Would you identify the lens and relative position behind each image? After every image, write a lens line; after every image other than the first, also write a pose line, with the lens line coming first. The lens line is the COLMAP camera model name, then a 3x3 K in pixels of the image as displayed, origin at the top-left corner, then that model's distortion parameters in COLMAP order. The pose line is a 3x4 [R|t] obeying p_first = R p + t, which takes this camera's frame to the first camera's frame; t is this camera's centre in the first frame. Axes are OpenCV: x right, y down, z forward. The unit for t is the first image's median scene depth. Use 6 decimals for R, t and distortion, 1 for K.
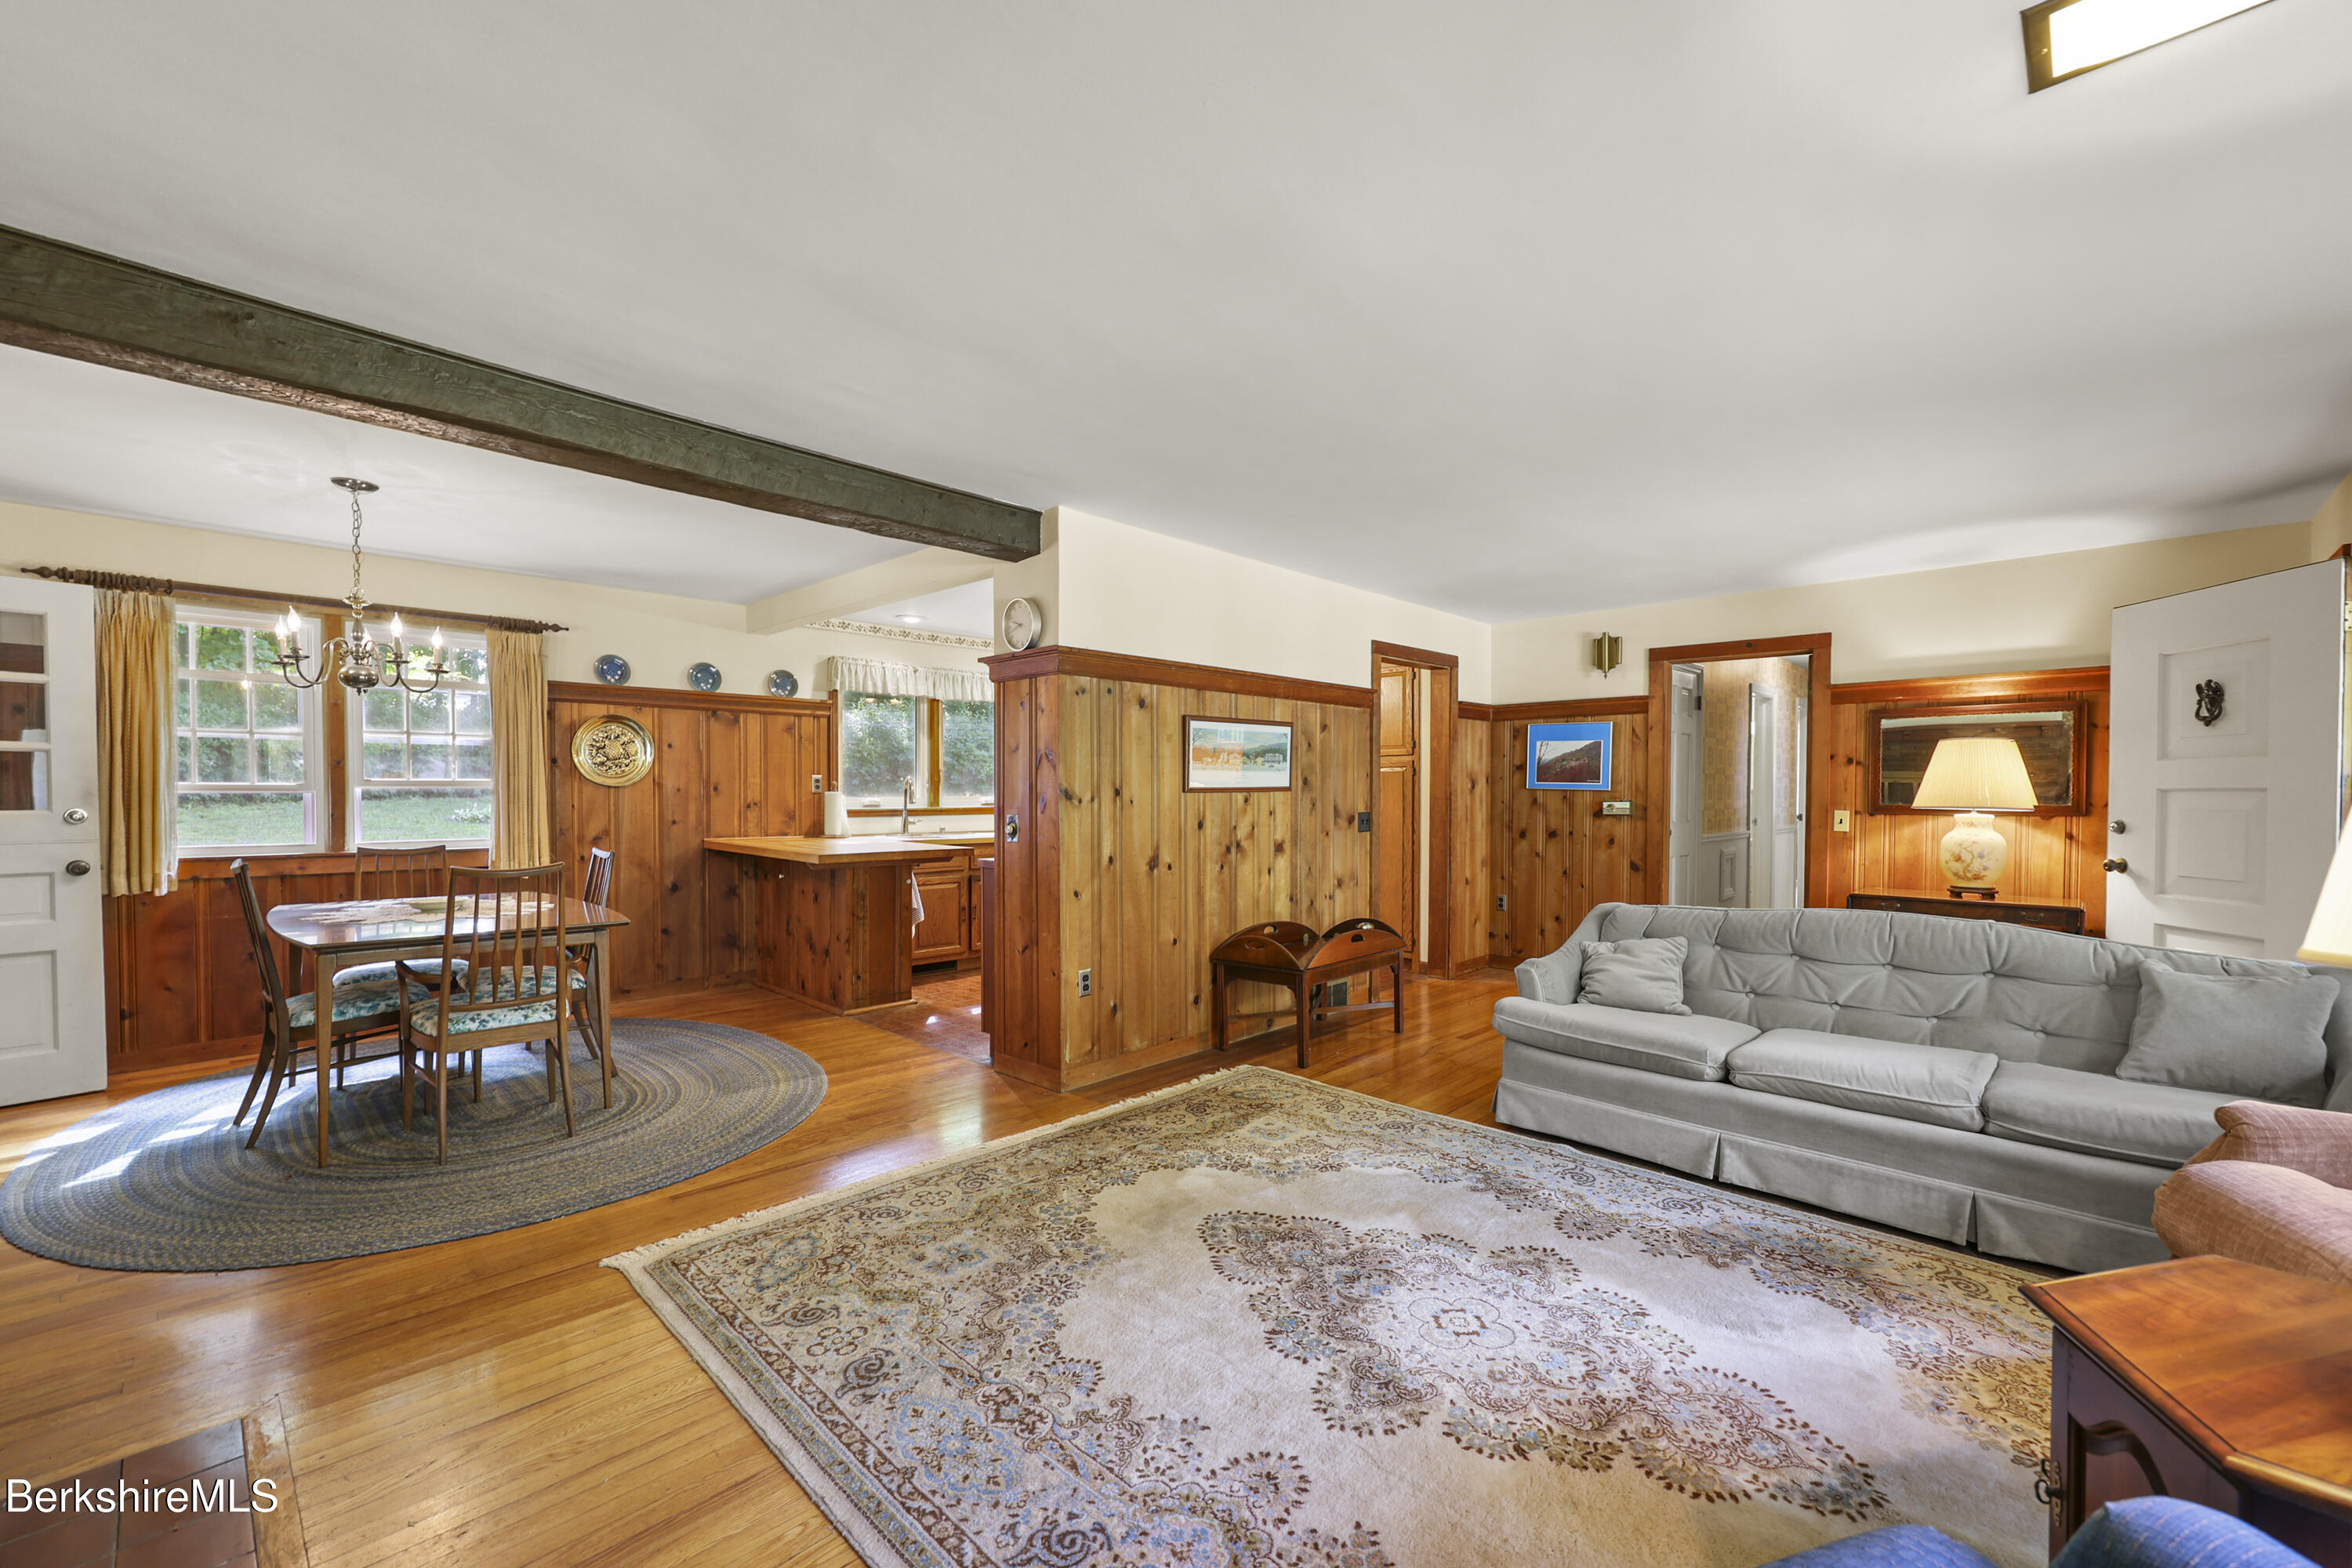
lens RADIAL K [[957.7, 0, 1182.7], [0, 957.7, 807.4], [0, 0, 1]] dist [-0.001288, 0.000204]
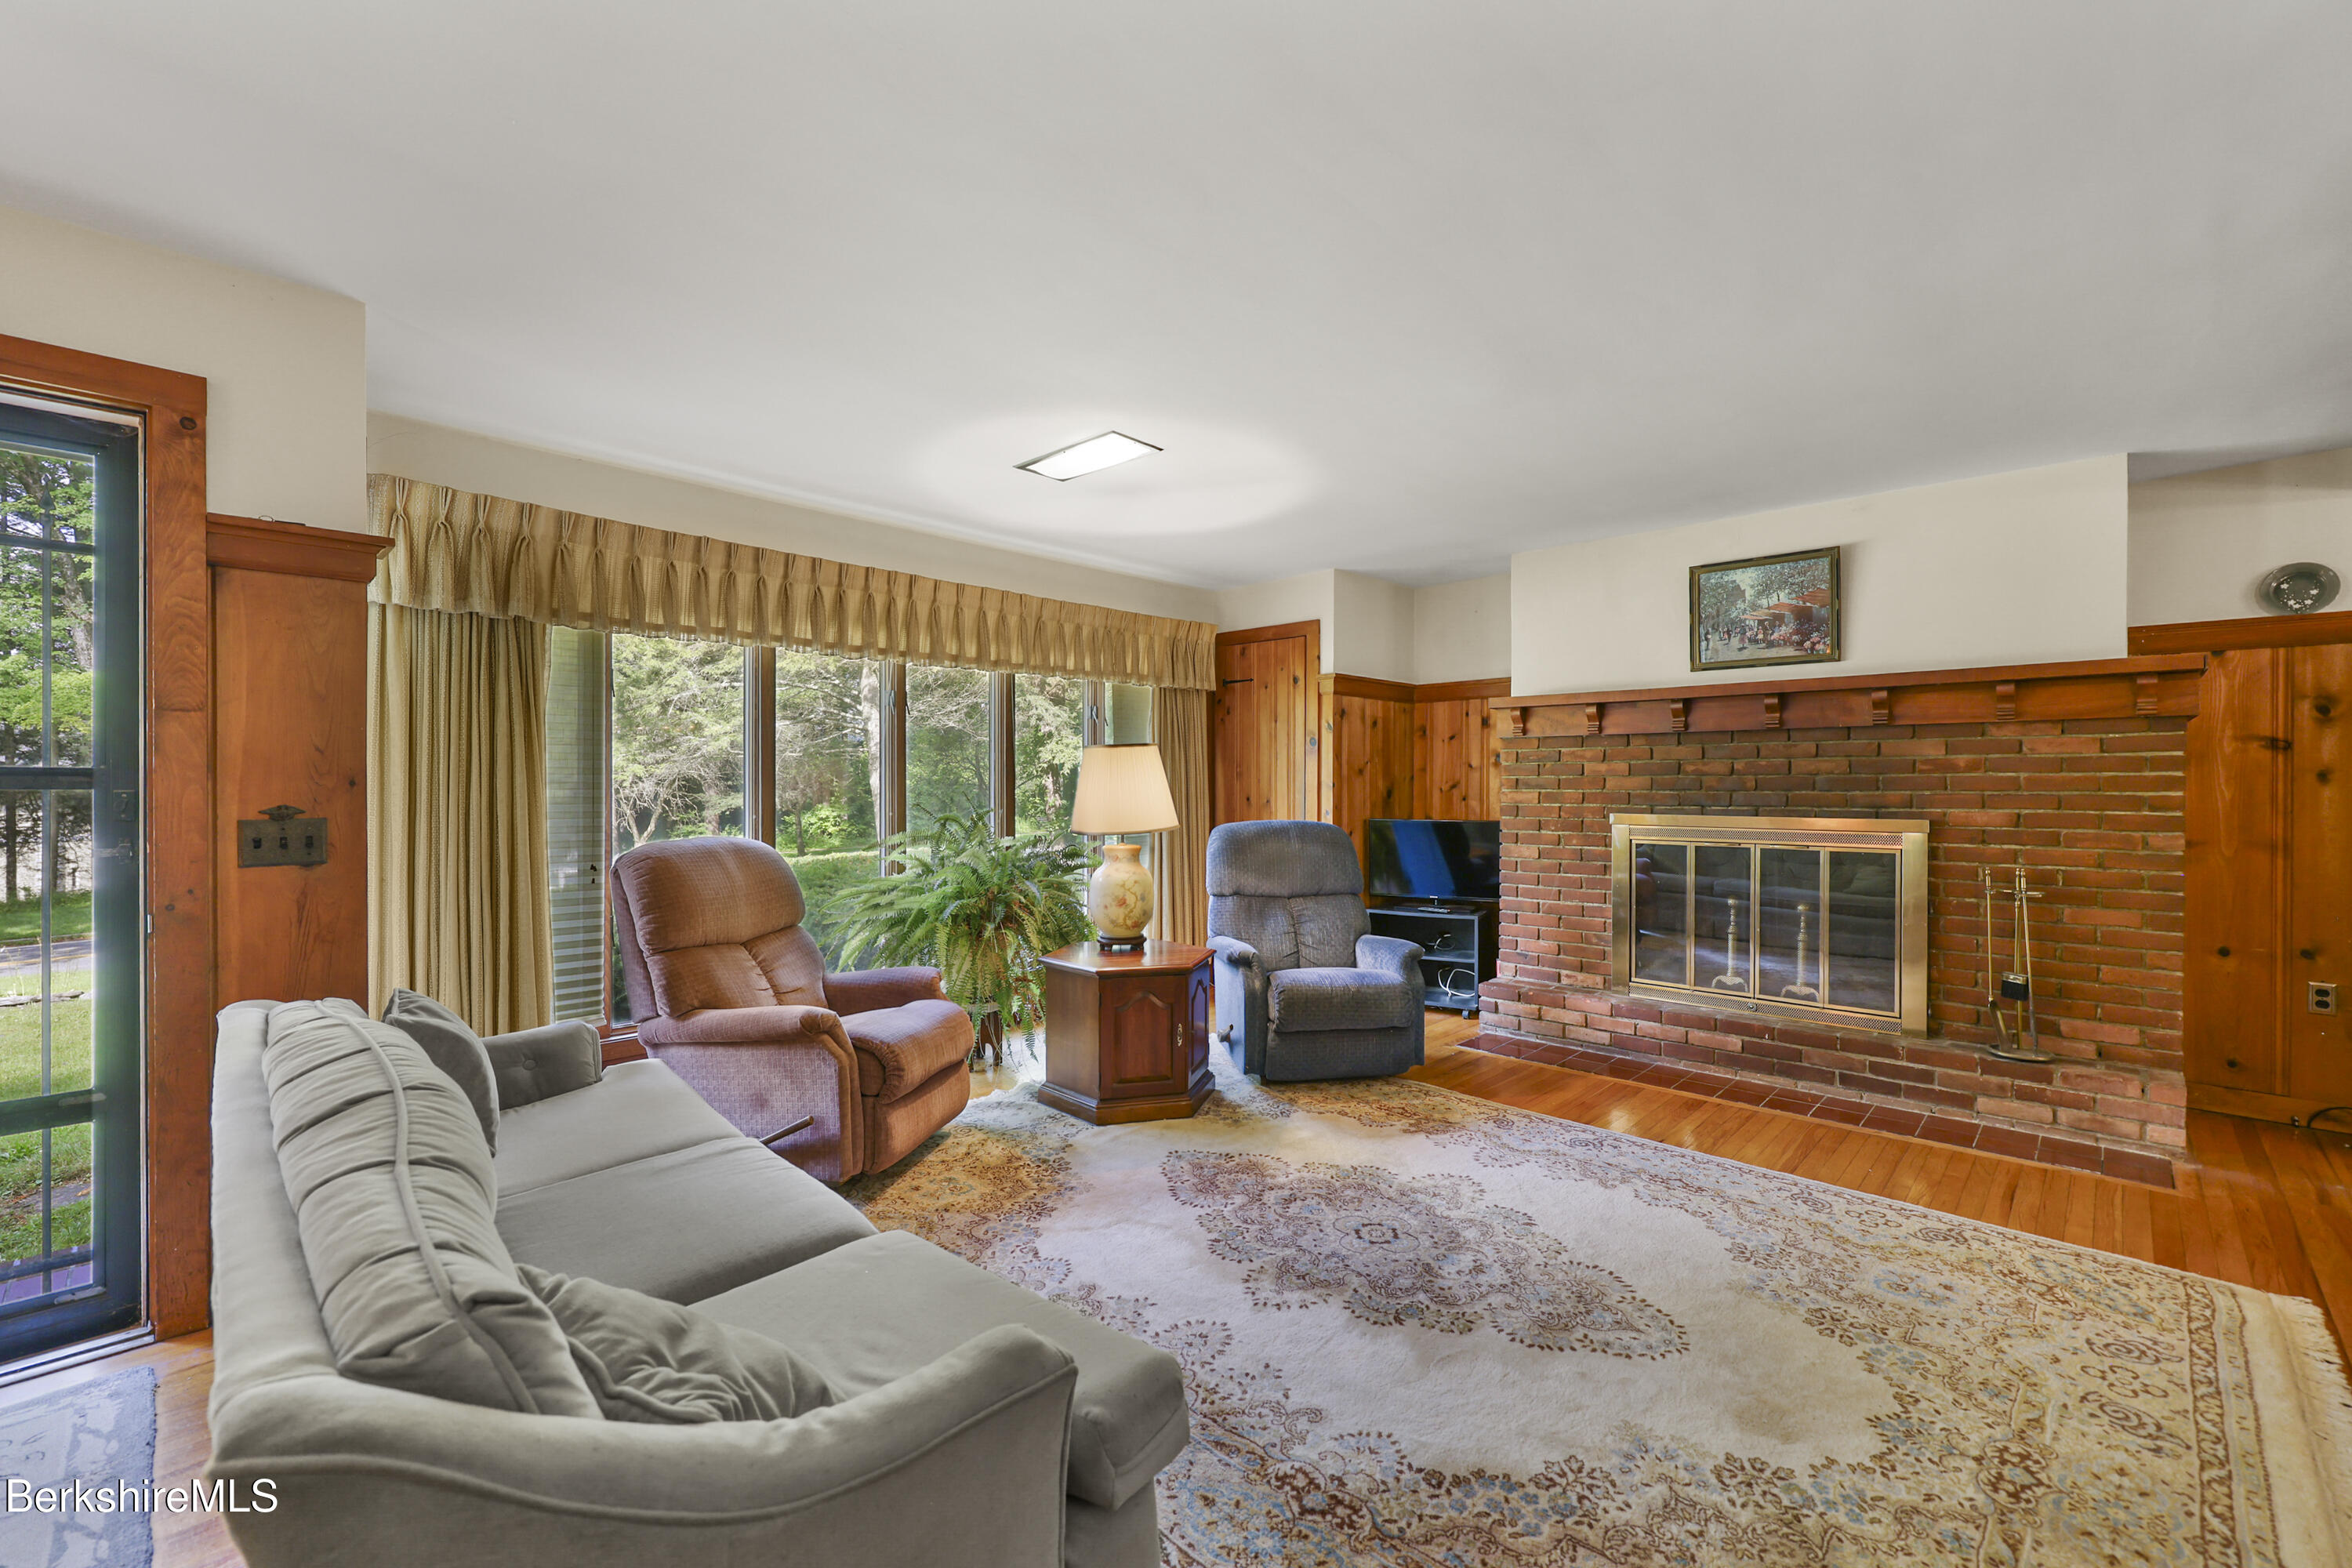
lens RADIAL K [[971.4, 0, 1187.4], [0, 971.4, 792.3], [0, 0, 1]] dist [-0.000809, 0.000156]
pose [[-0.999998, -0.001812, 0.000421, 0.312924], [-0.001801, 0.999682, 0.025142, -0.021041], [-0.000467, 0.025141, -0.999684, 1.306058]]
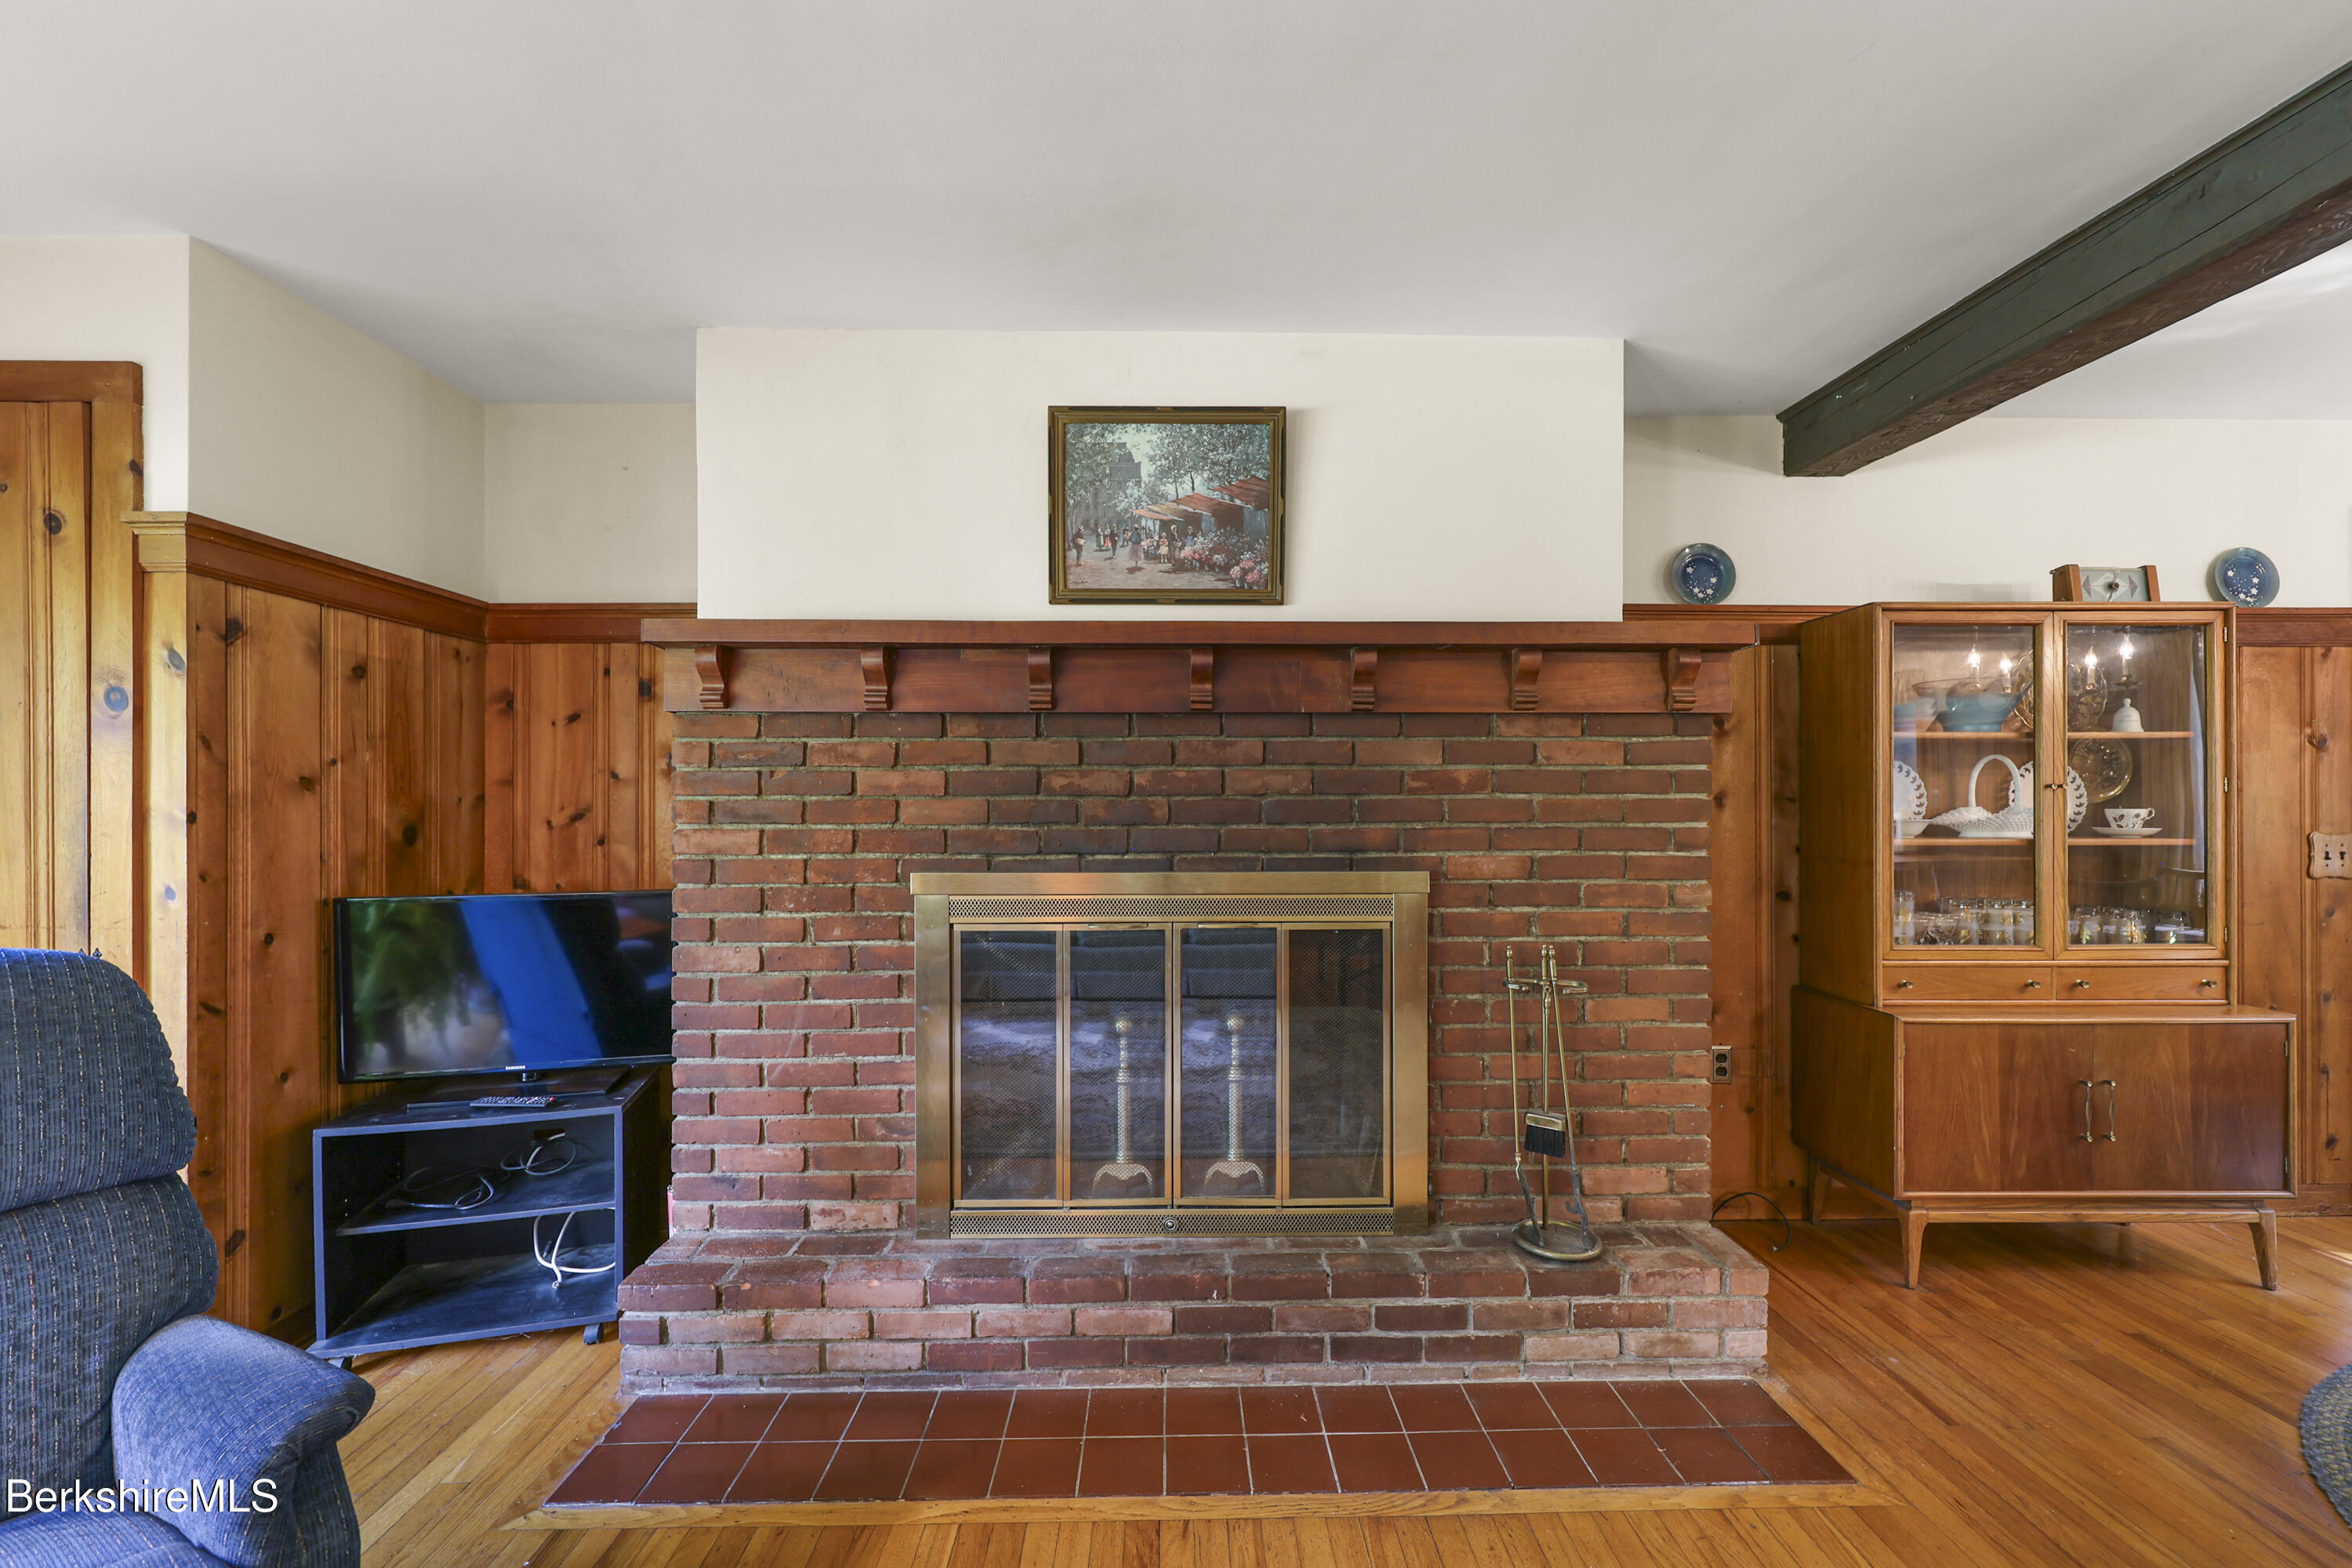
lens RADIAL K [[957.7, 0, 1182.7], [0, 957.7, 807.4], [0, 0, 1]] dist [-0.001288, 0.000204]
pose [[-0.712155, 0.000343, -0.702022, 0.072453], [-0.011220, 0.999867, 0.011870, -0.013642], [0.701932, 0.016330, -0.712056, 0.609919]]
